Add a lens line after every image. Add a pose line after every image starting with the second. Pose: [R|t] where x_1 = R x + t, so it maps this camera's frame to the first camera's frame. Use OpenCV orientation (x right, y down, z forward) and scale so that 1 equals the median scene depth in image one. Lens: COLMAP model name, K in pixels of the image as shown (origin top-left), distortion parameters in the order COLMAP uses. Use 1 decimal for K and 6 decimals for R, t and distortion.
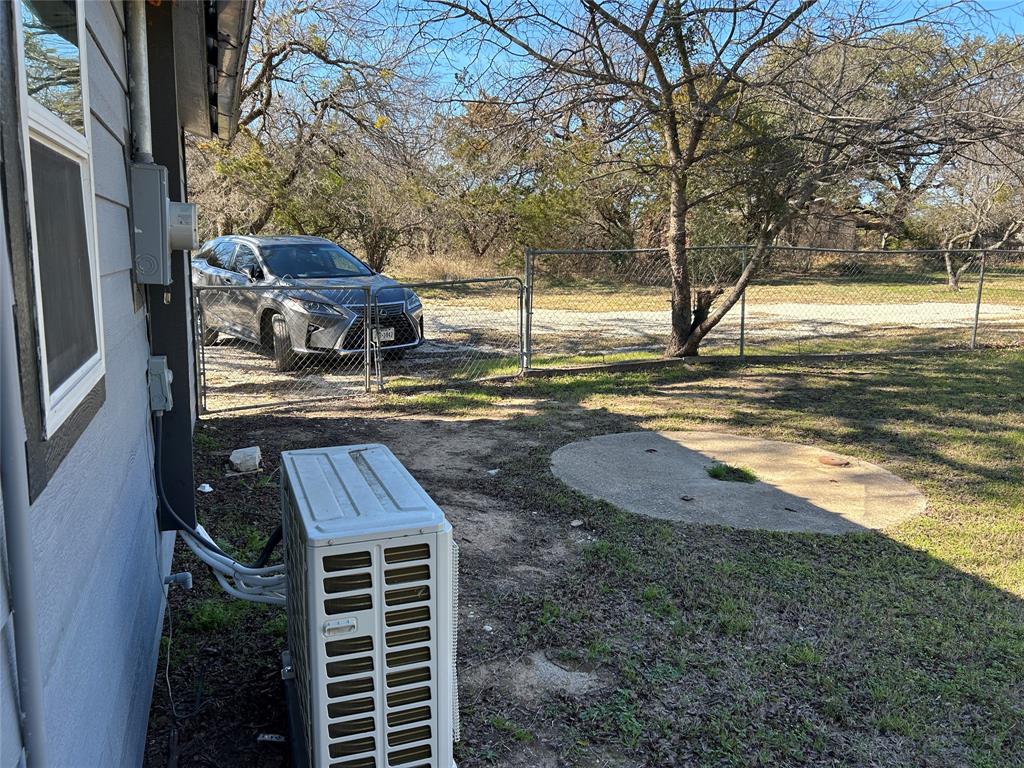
lens RADIAL K [[756.2, 0, 511.3], [0, 756.2, 382.1], [0, 0, 1]] dist [-0.005628, -0.005817]
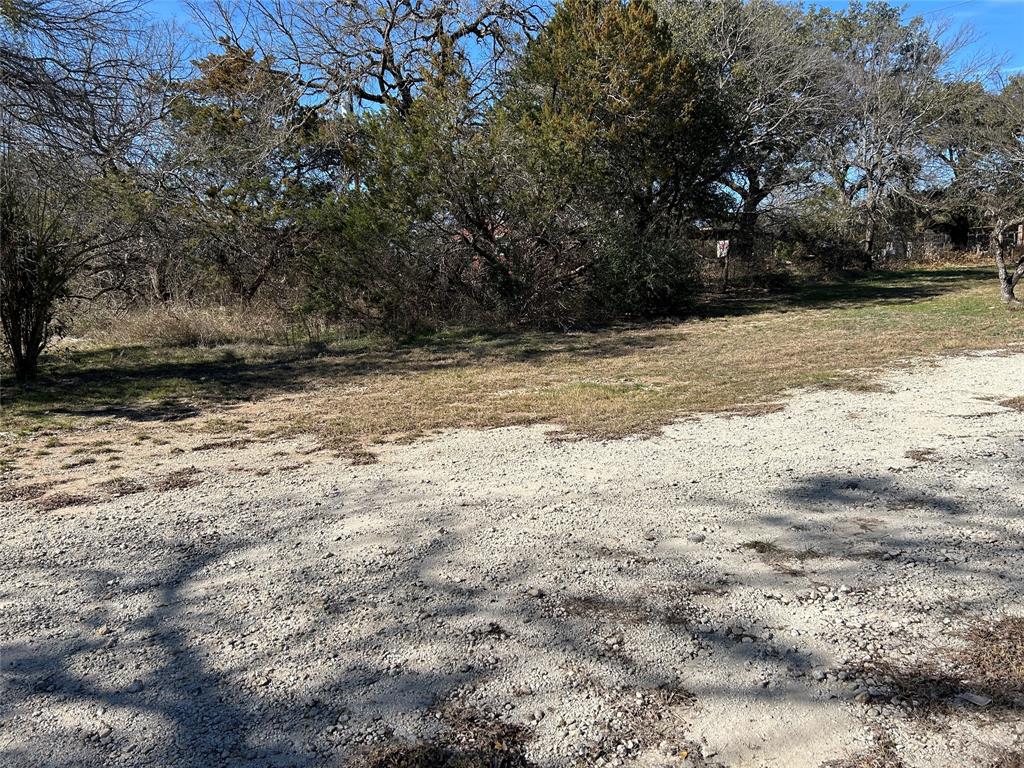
lens RADIAL K [[772.7, 0, 514.3], [0, 772.7, 382.8], [0, 0, 1]] dist [0.069303, -0.086752]
pose [[0.952306, -0.099114, 0.288600, -0.027206], [0.110146, 0.993668, -0.022198, -0.061441], [-0.284572, 0.052927, 0.957192, 0.339504]]
